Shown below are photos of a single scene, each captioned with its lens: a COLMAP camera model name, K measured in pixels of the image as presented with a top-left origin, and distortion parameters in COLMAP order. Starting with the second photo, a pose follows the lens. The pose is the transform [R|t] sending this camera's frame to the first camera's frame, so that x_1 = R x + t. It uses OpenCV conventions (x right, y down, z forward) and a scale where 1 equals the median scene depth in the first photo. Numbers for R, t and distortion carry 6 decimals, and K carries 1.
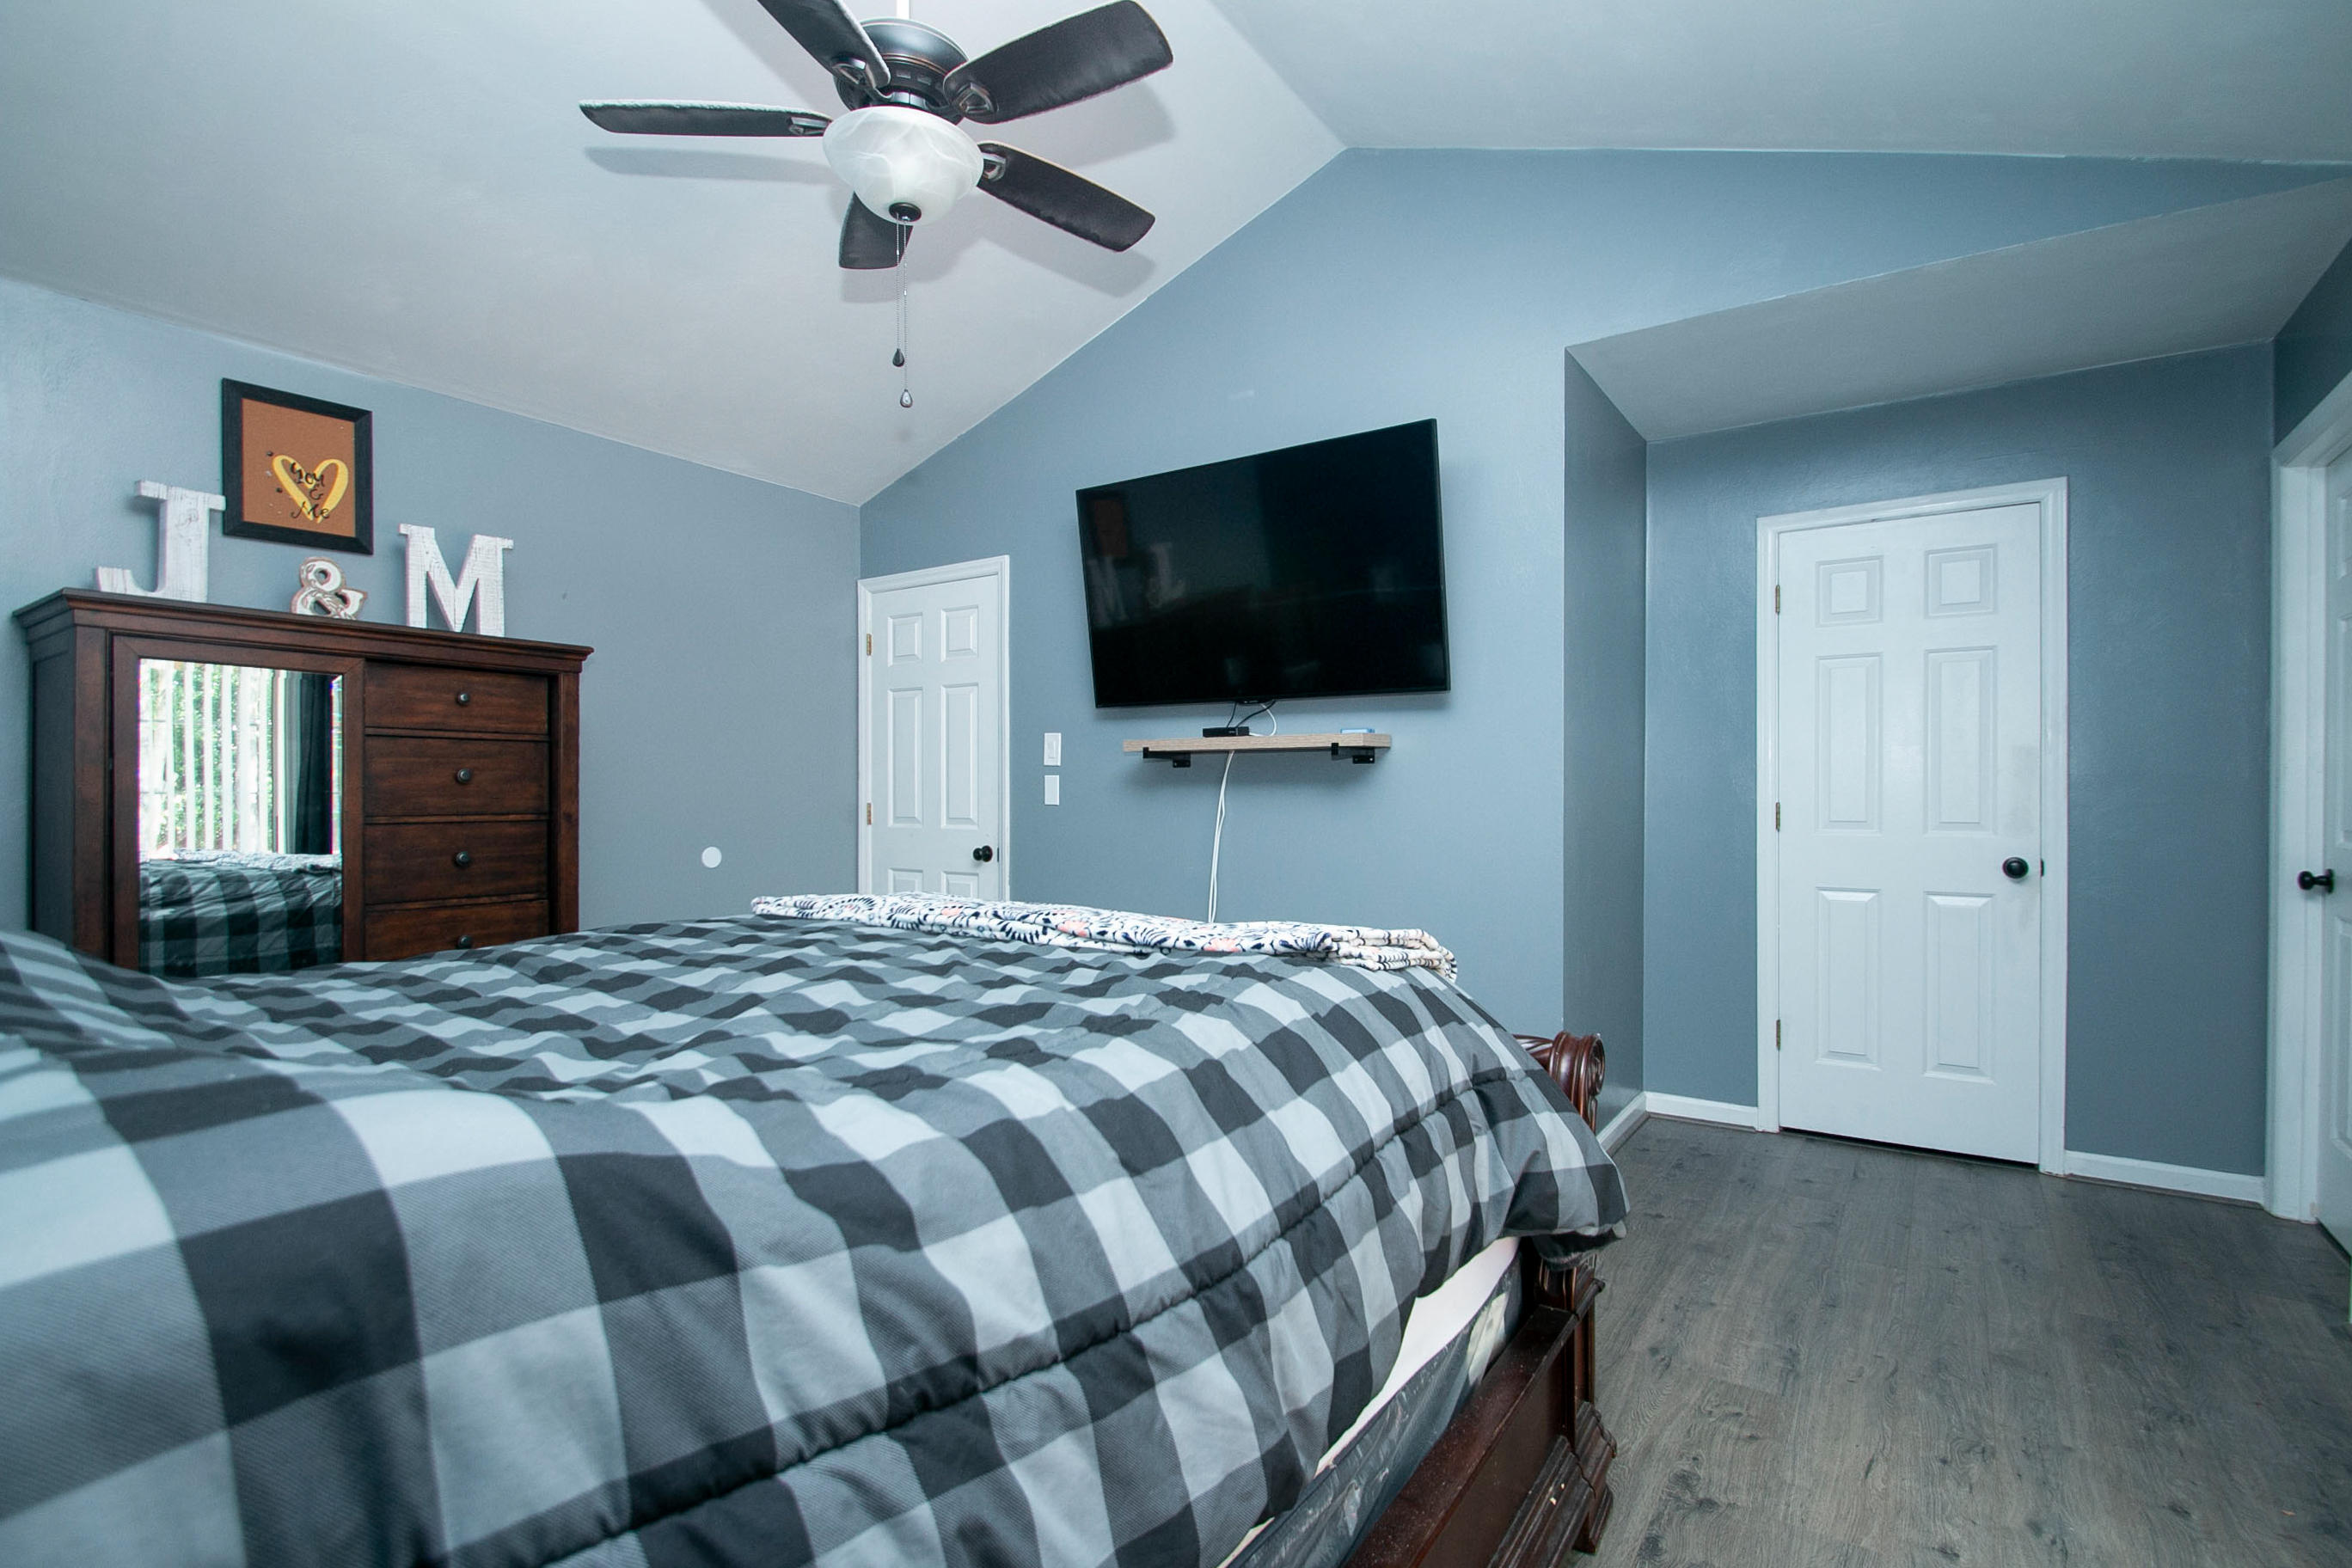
lens RADIAL K [[1096.2, 0, 1186.4], [0, 1096.2, 804.2], [0, 0, 1]] dist [0.010642, -0.014839]
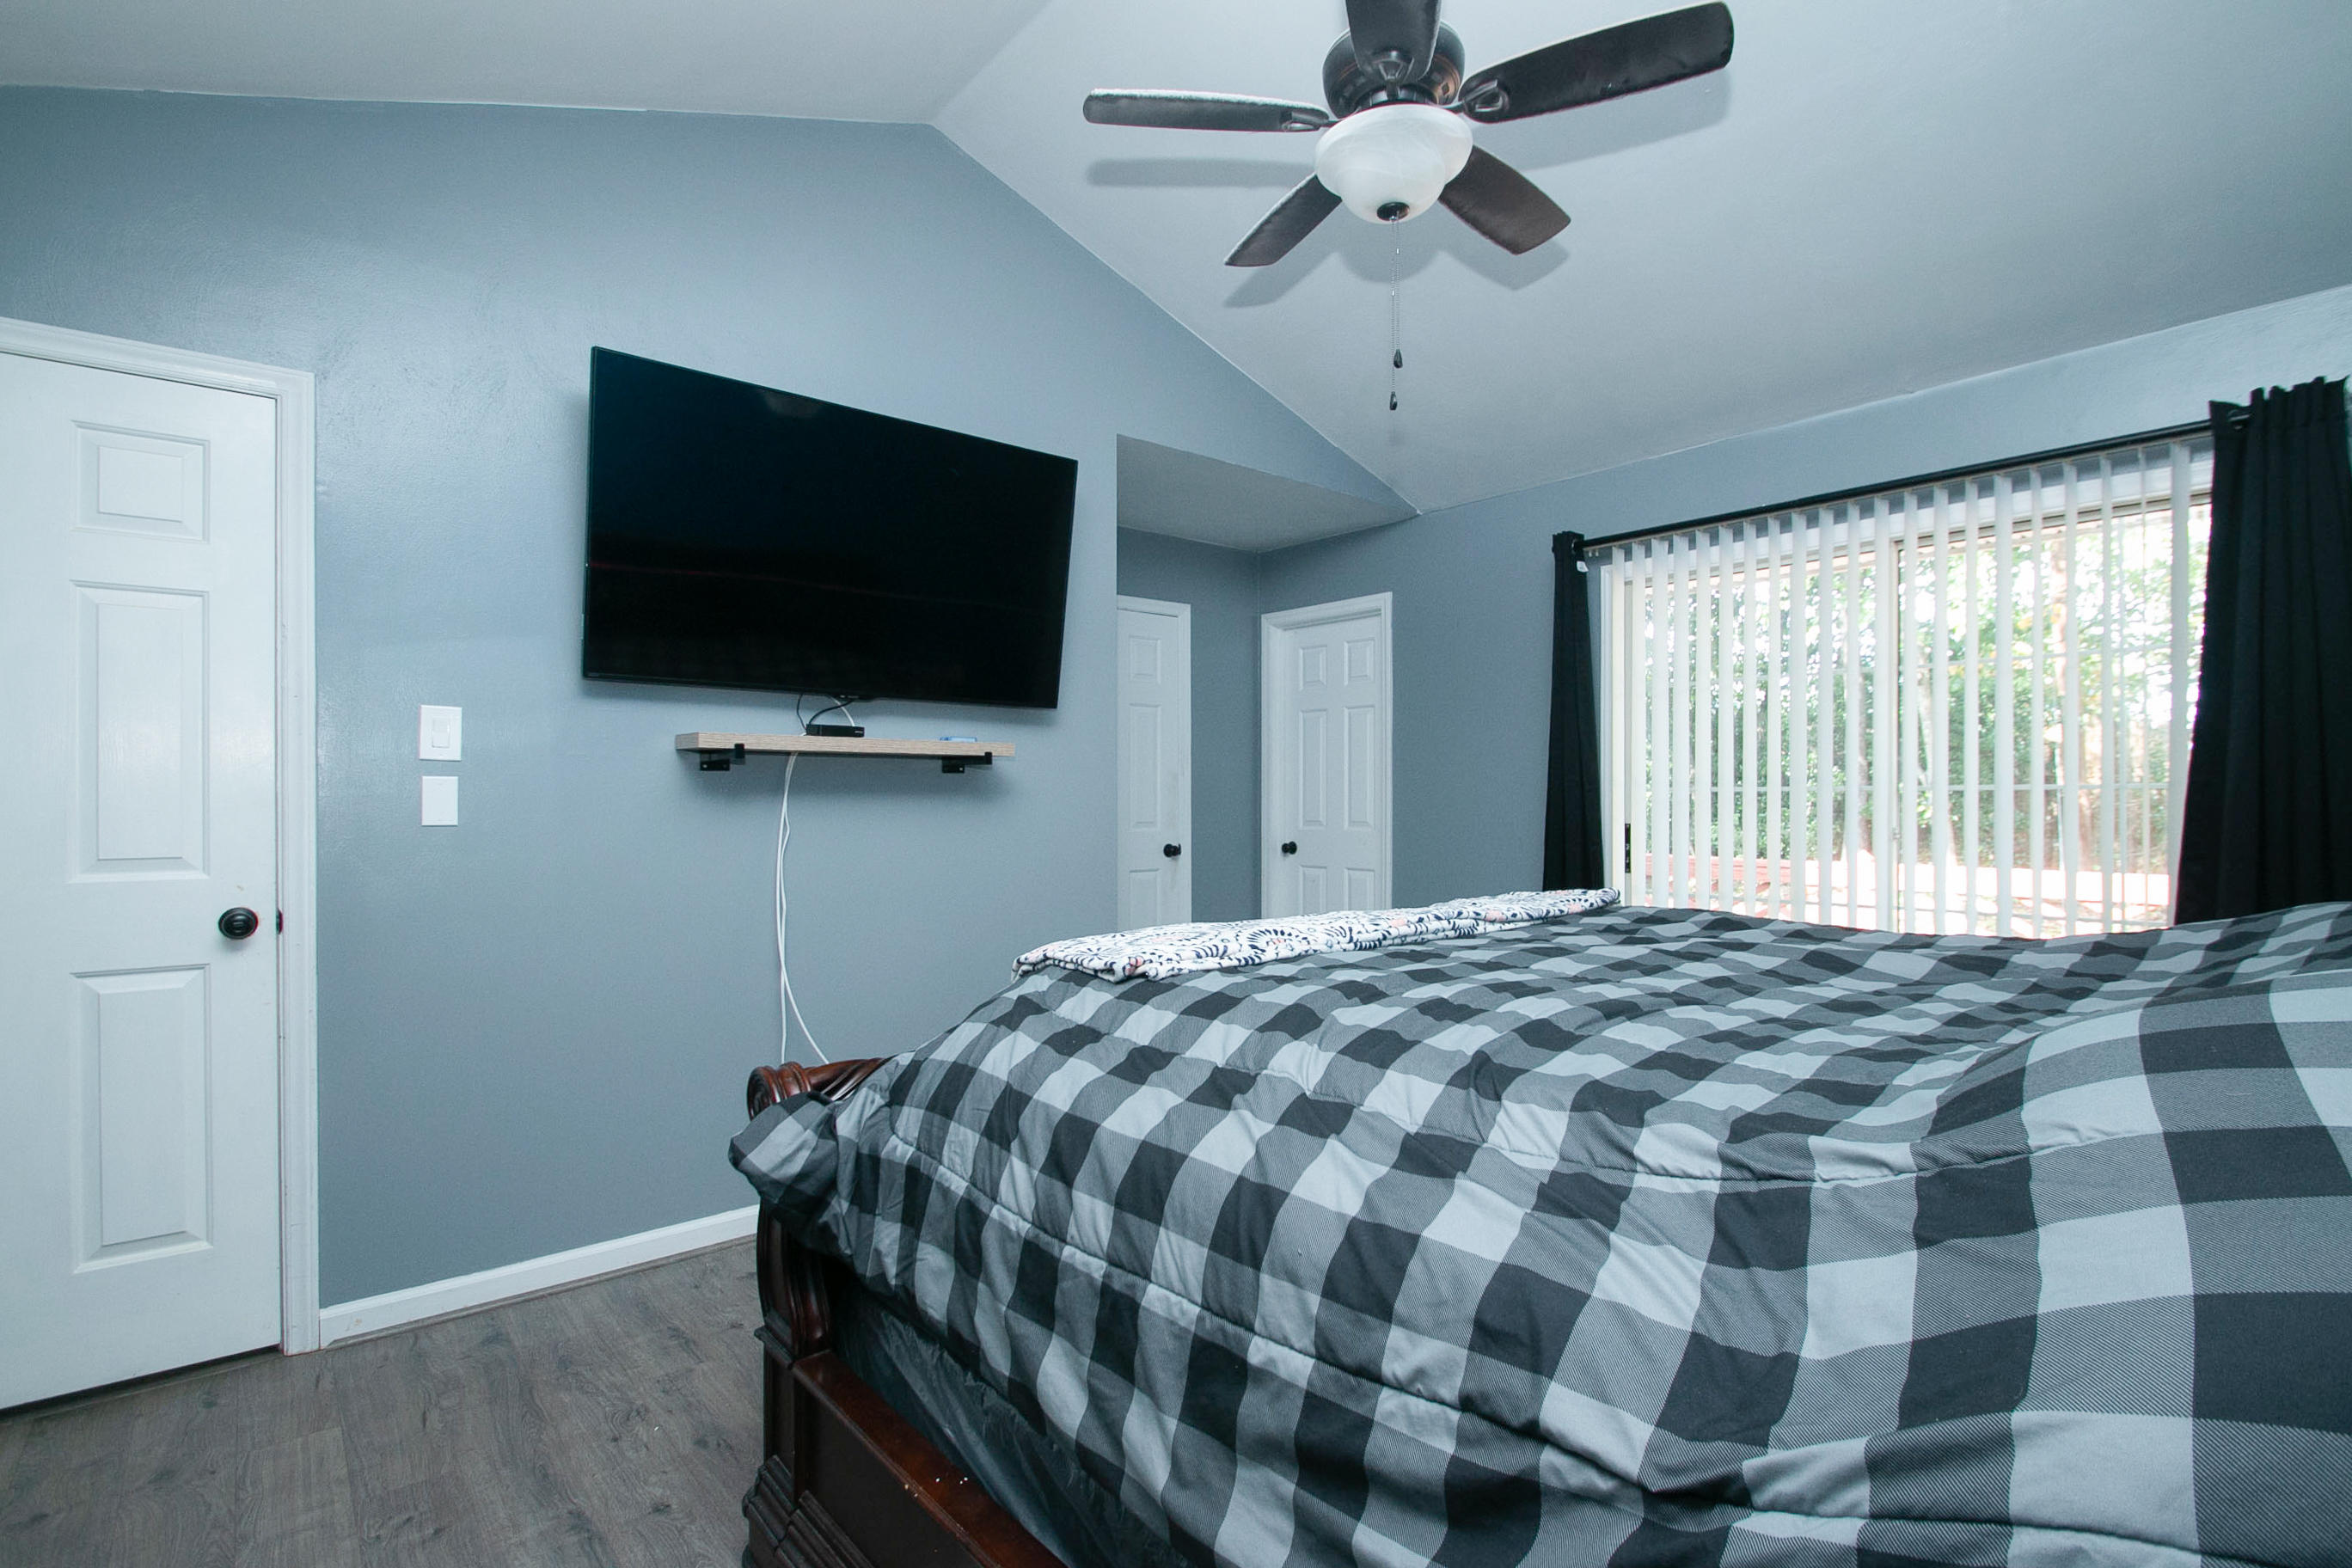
lens RADIAL K [[1096.2, 0, 1186.4], [0, 1096.2, 804.2], [0, 0, 1]] dist [0.010642, -0.014839]
pose [[0.258987, -0.002696, 0.965877, -0.711818], [0.012806, 0.999918, -0.000642, -0.006379], [-0.965796, 0.012536, 0.259001, 0.536575]]
